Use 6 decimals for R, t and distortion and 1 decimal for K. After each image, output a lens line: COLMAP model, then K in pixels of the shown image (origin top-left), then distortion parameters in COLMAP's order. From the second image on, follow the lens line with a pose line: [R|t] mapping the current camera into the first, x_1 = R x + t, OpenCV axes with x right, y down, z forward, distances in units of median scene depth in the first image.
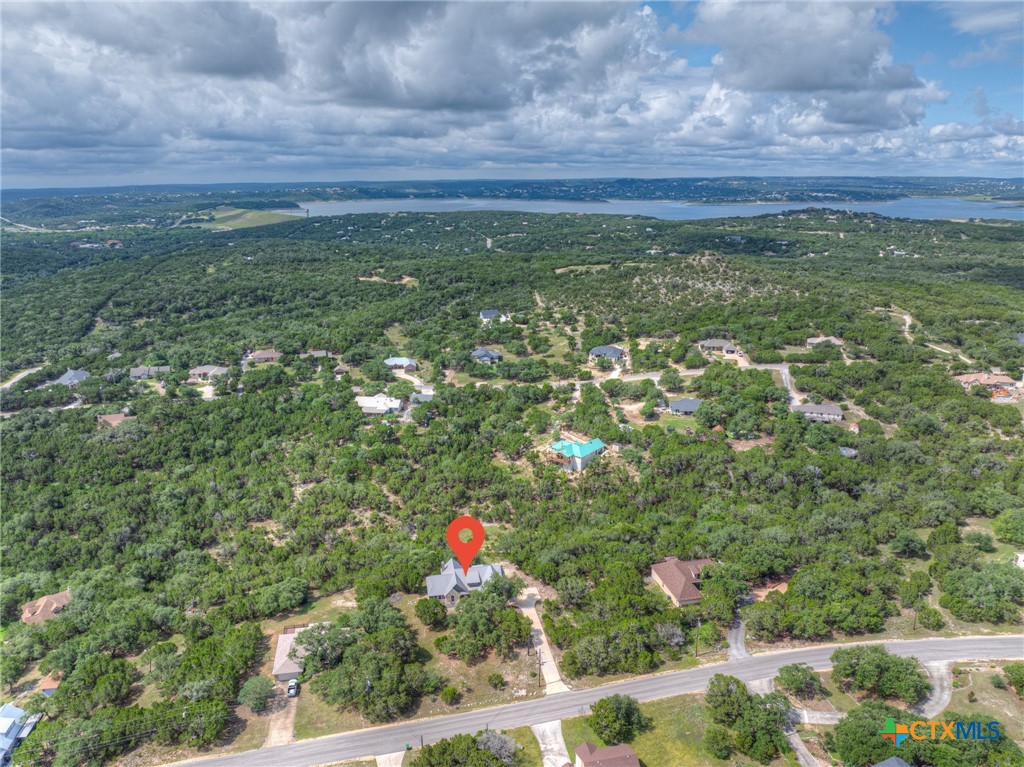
lens RADIAL K [[725.7, 0, 512.0], [0, 725.7, 383.5], [0, 0, 1]] dist [-0.030739, -0.005370]
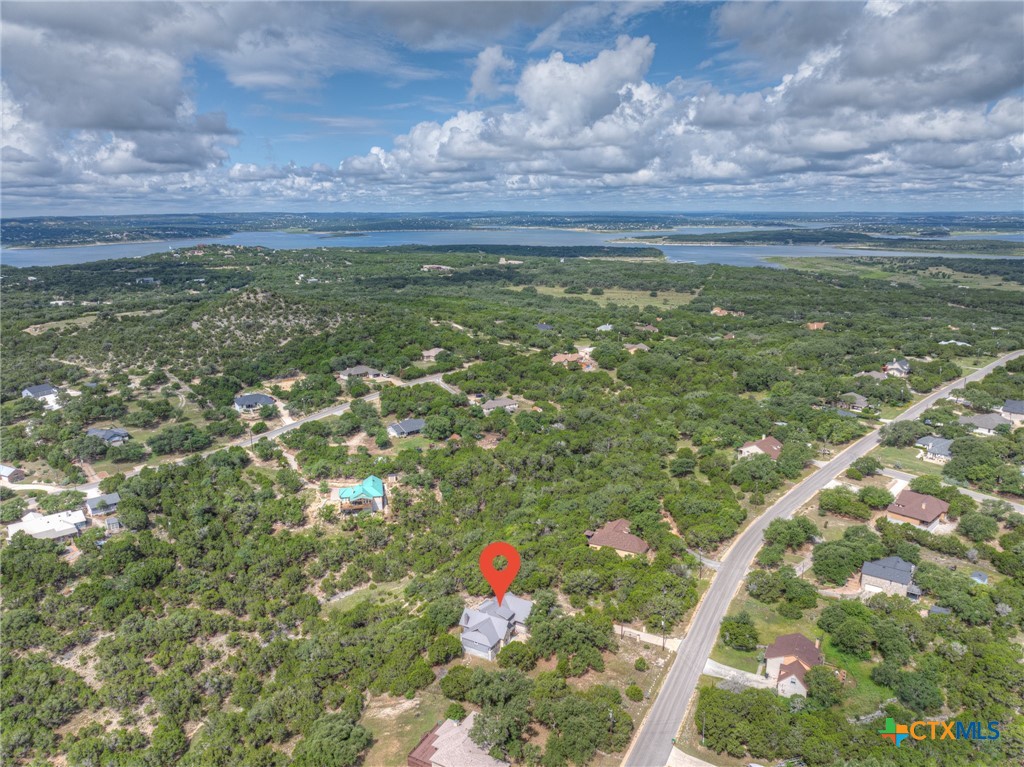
lens RADIAL K [[721.7, 0, 512.0], [0, 721.7, 383.5], [0, 0, 1]] dist [-0.056597, 0.031249]
pose [[0.637346, -0.180792, 0.749069, -0.445829], [0.215965, 0.975038, 0.051577, -0.051665], [-0.739695, 0.128901, 0.660482, 0.188128]]
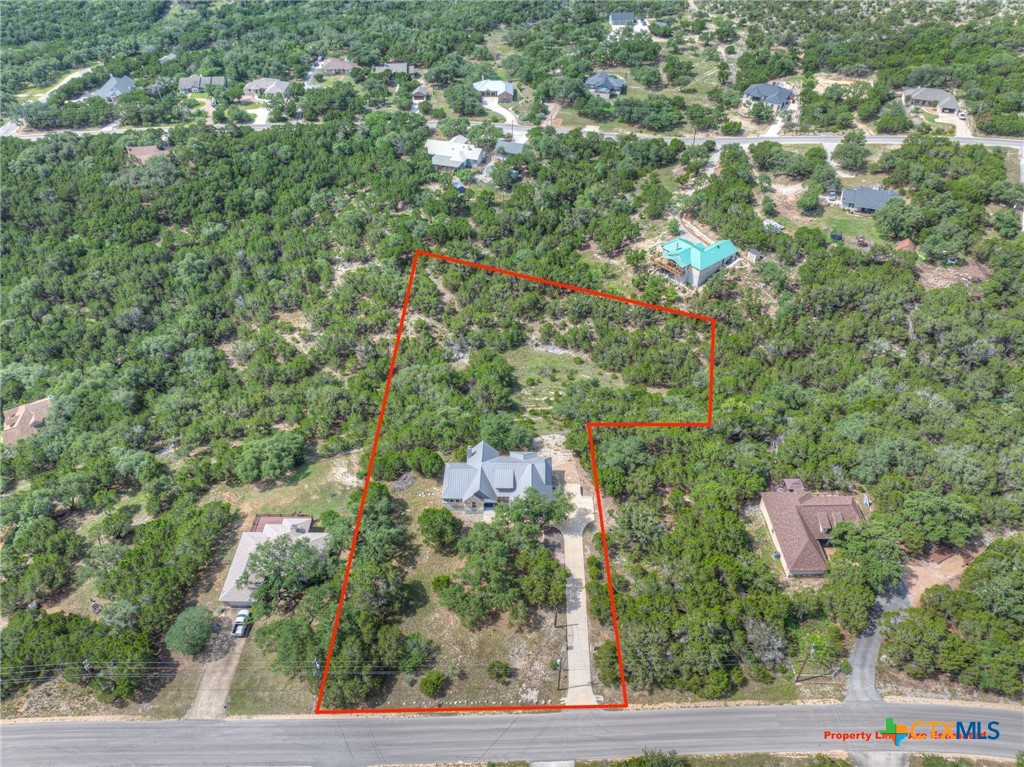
lens RADIAL K [[721.7, 0, 512.0], [0, 721.7, 383.5], [0, 0, 1]] dist [-0.056597, 0.031249]
pose [[0.979777, 0.128309, -0.153535, 0.031625], [-0.055556, 0.911604, 0.407299, -0.069820], [0.192223, -0.390532, 0.900297, 0.239218]]
